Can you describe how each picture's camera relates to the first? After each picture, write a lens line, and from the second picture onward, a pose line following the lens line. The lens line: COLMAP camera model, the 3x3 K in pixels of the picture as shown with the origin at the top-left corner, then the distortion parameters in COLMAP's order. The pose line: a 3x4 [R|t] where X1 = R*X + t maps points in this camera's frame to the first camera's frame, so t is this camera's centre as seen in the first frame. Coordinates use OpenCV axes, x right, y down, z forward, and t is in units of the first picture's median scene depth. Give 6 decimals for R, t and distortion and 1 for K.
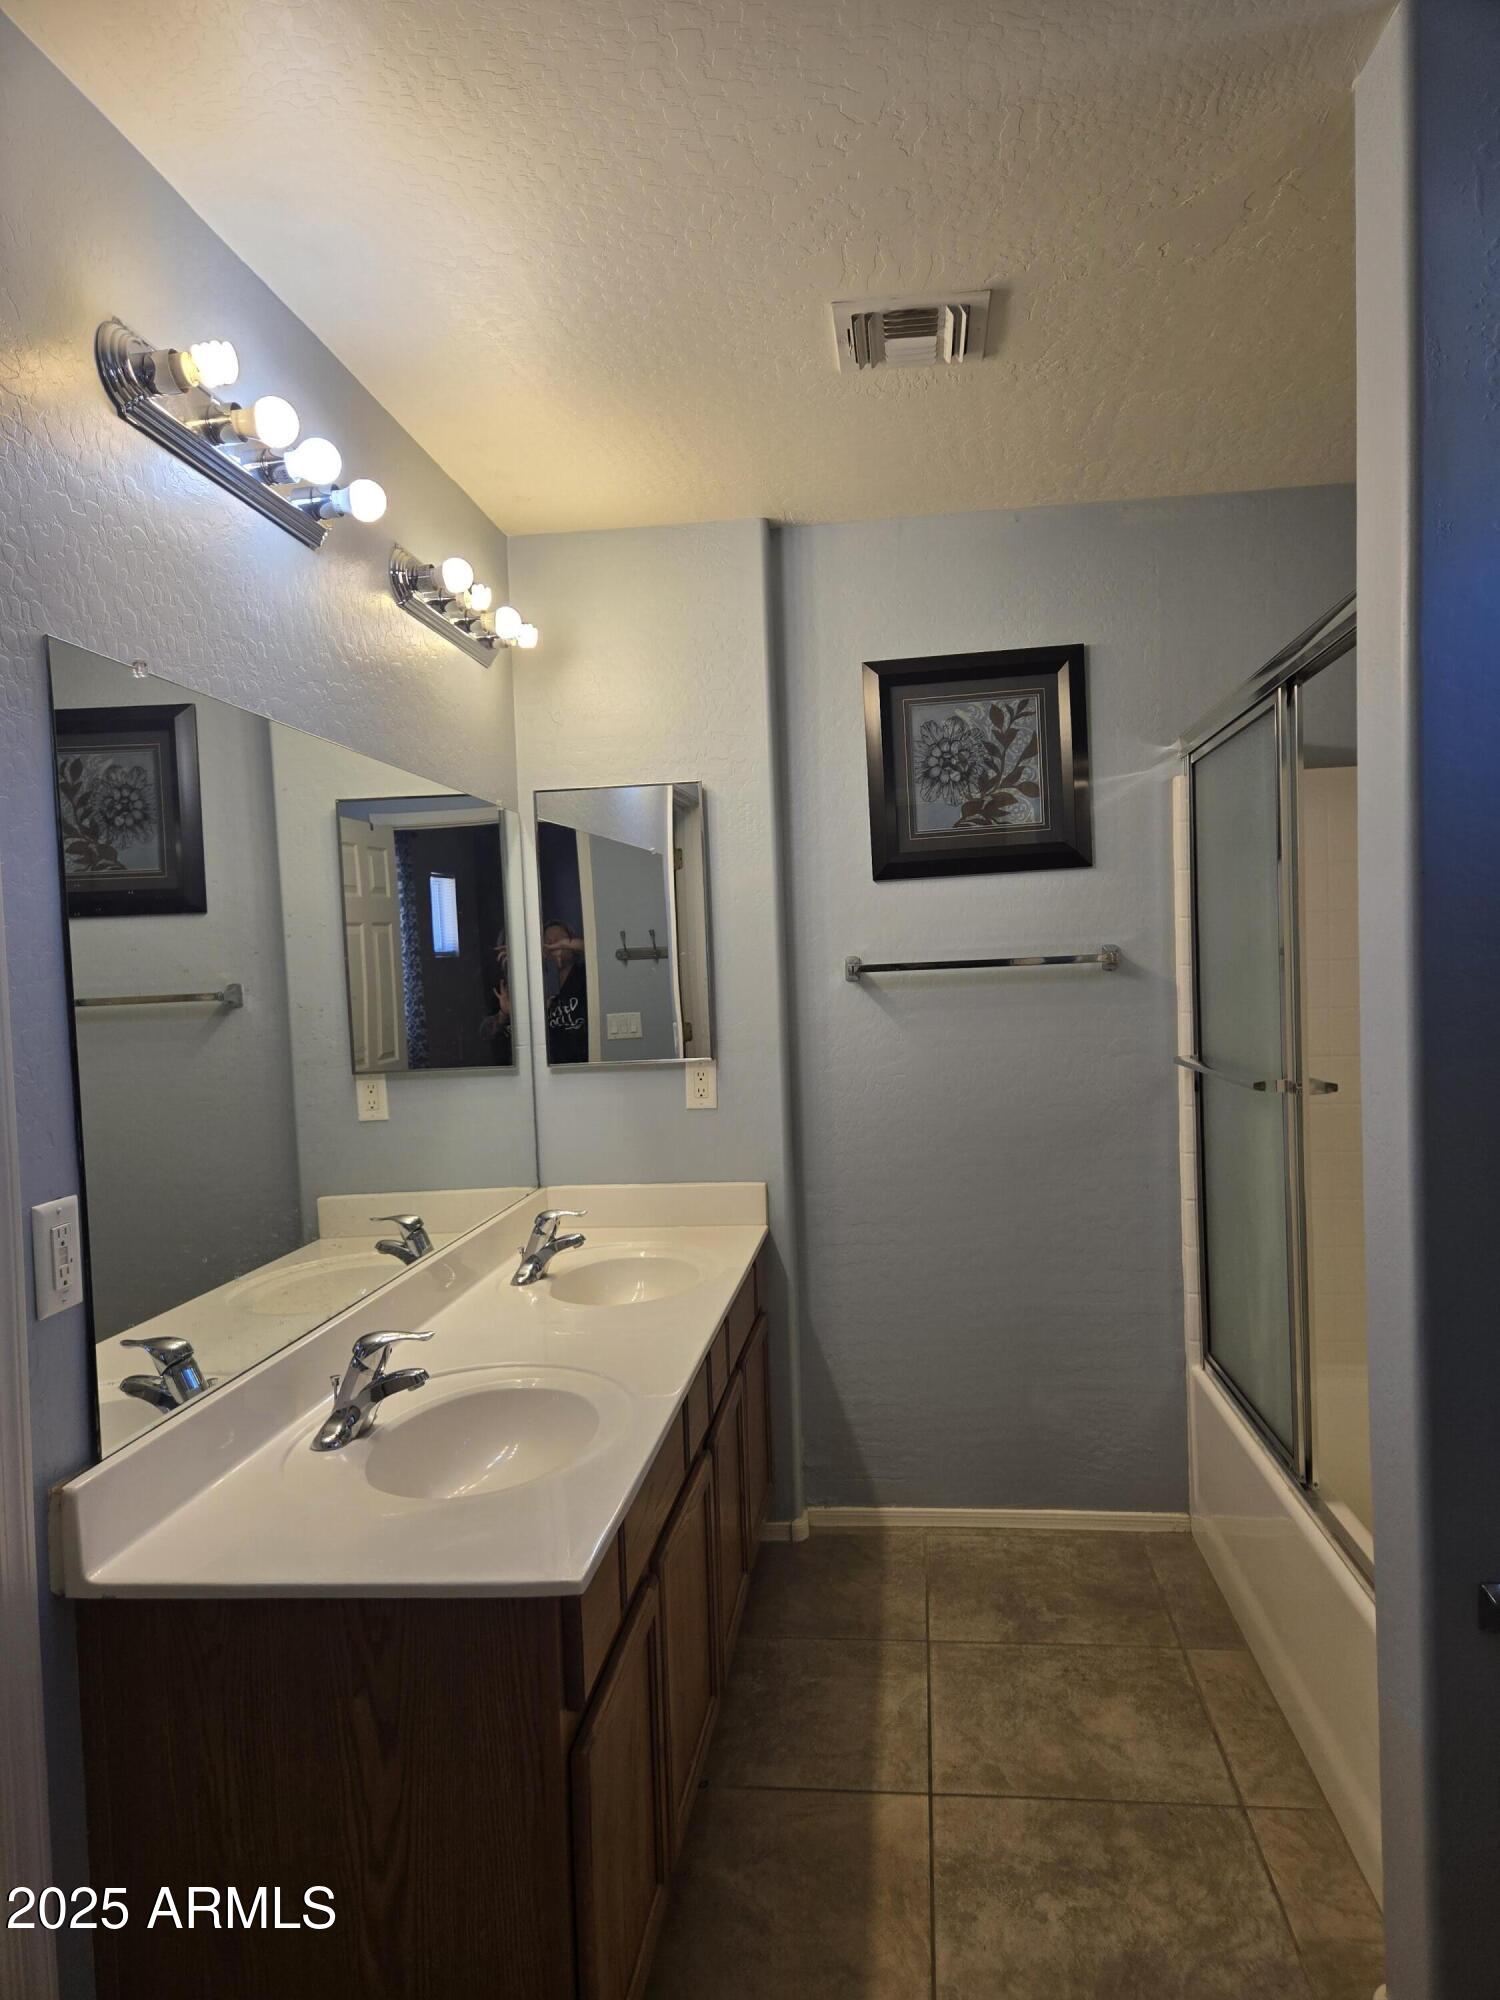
lens RADIAL K [[1344.2, 0, 751.2], [0, 1344.2, 1004.8], [0, 0, 1]] dist [0.062836, -0.048137]
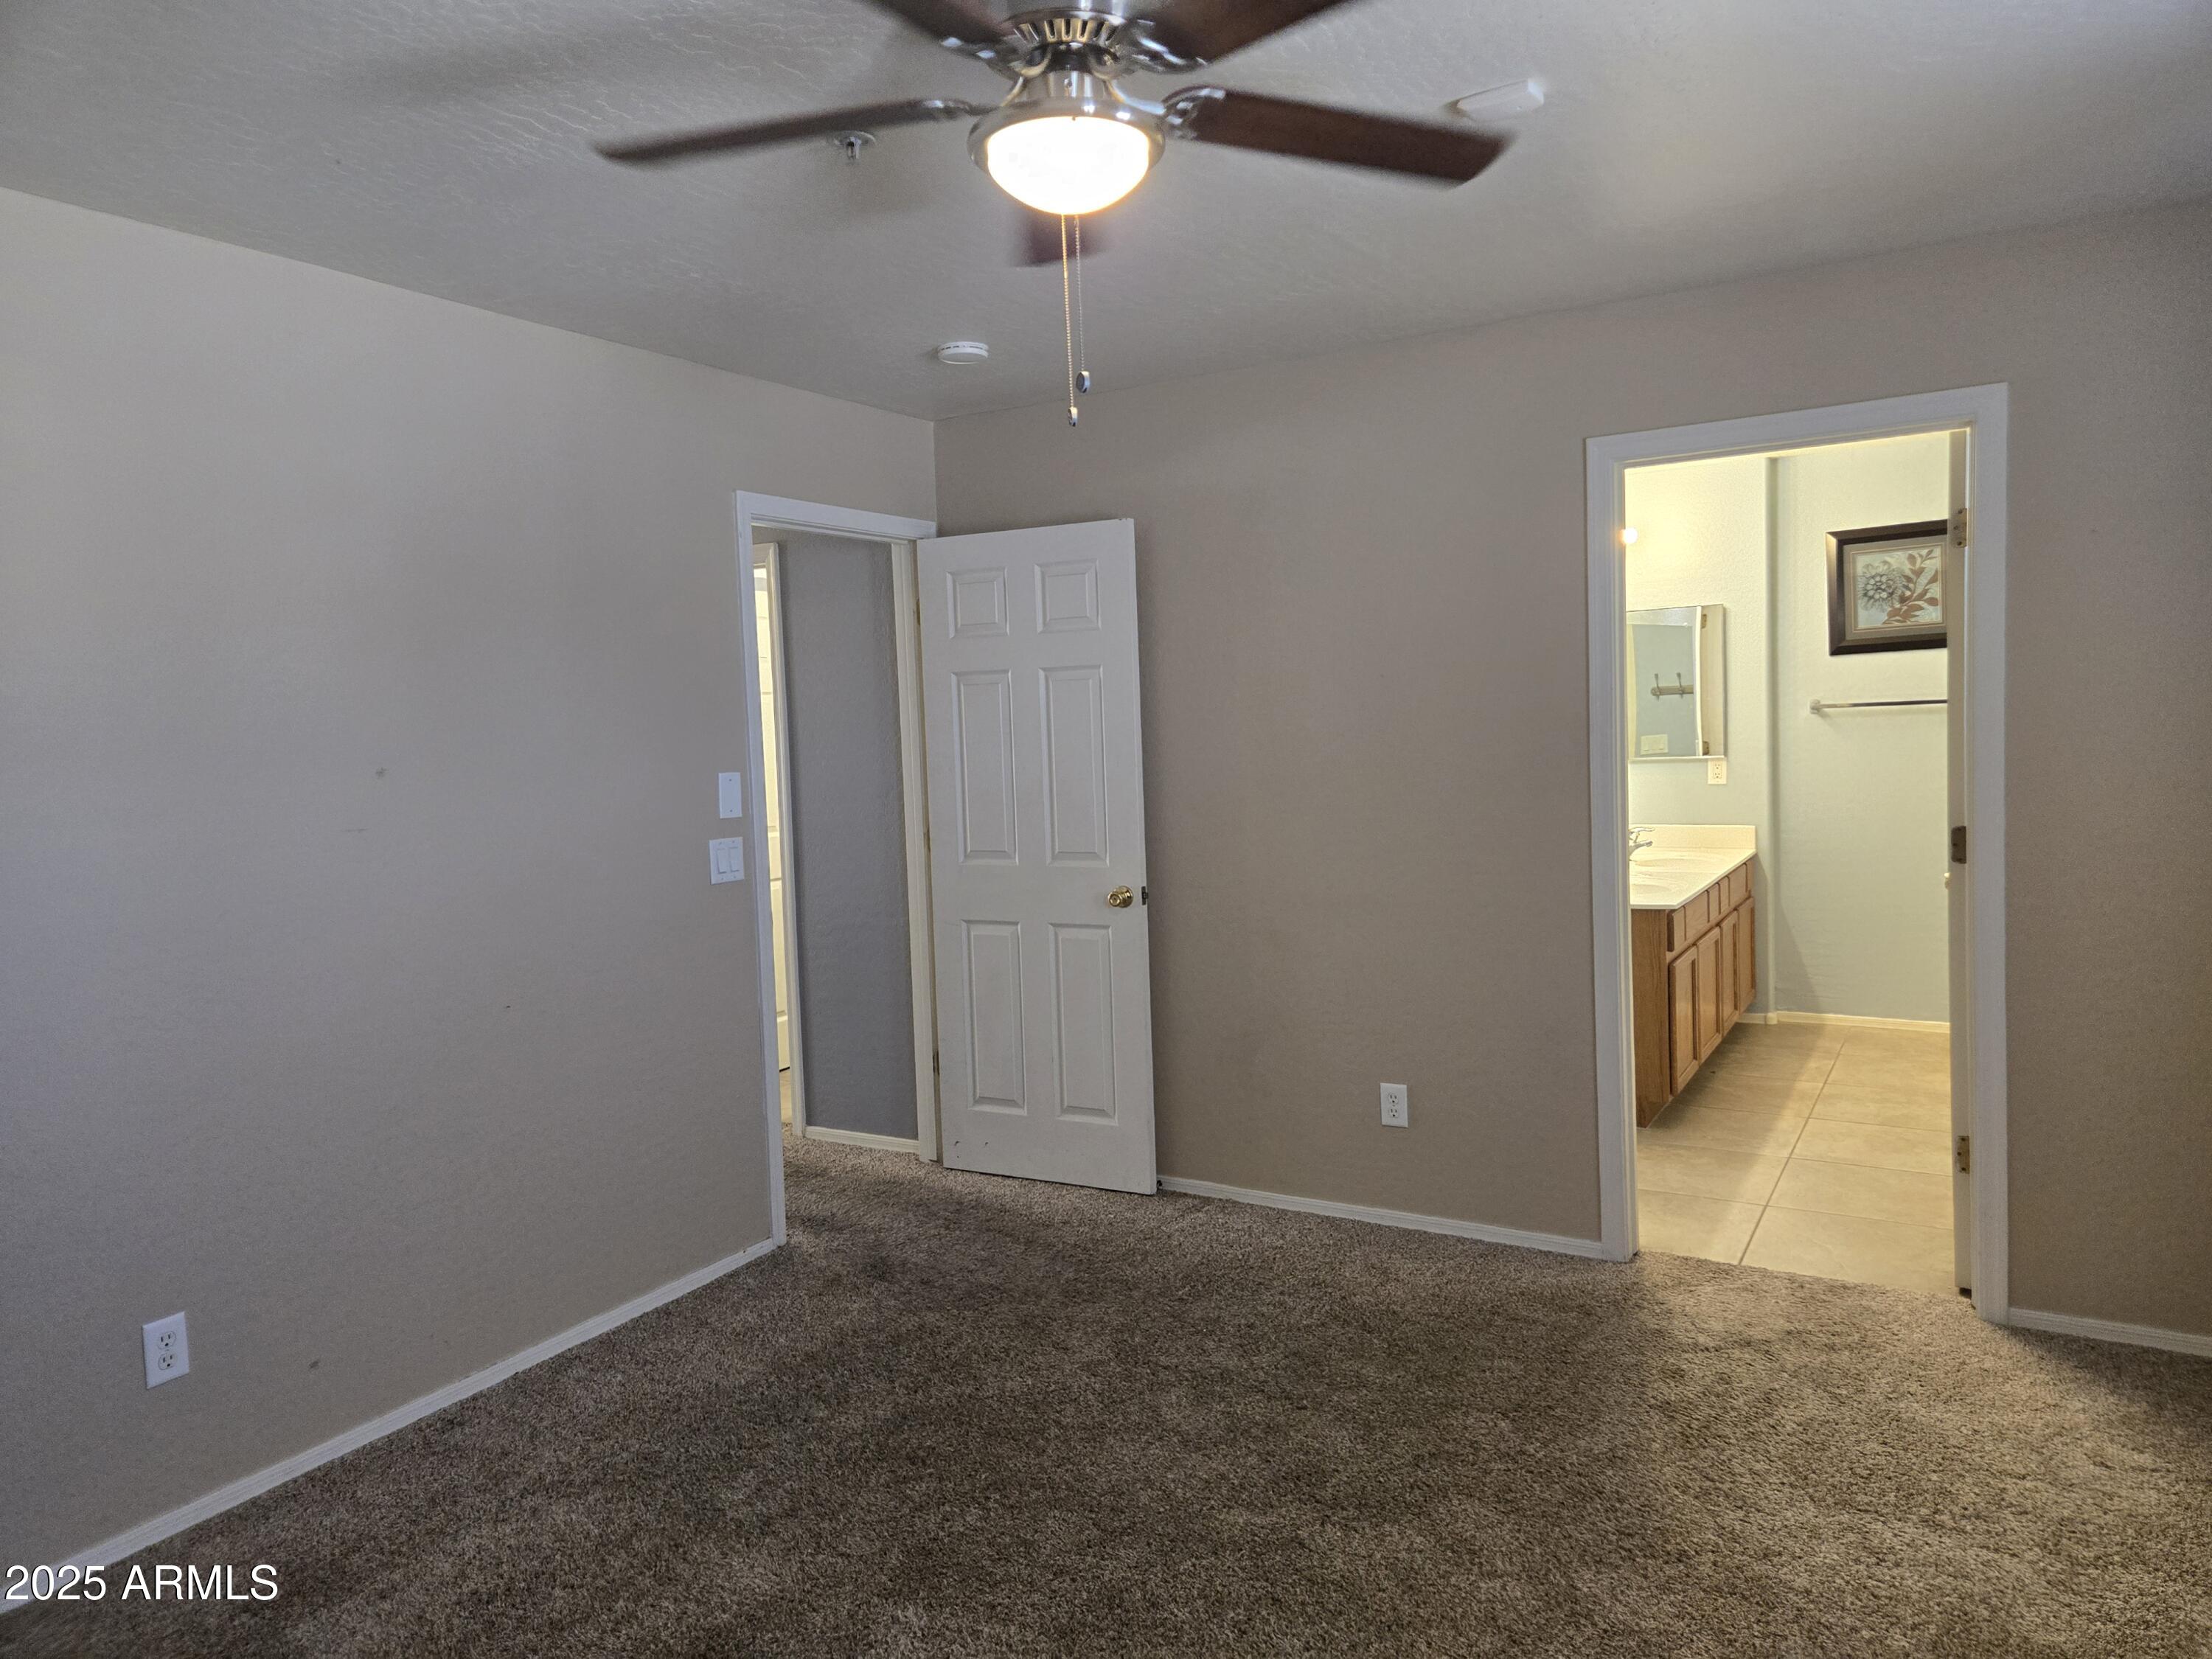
lens RADIAL K [[1486.7, 0, 1107.1], [0, 1486.7, 813.7], [0, 0, 1]] dist [0.062836, -0.048137]
pose [[0.912561, 0.028249, -0.407963, 0.038396], [-0.005557, 0.998376, 0.056701, 0.006667], [0.408902, -0.049476, 0.911236, -1.190946]]
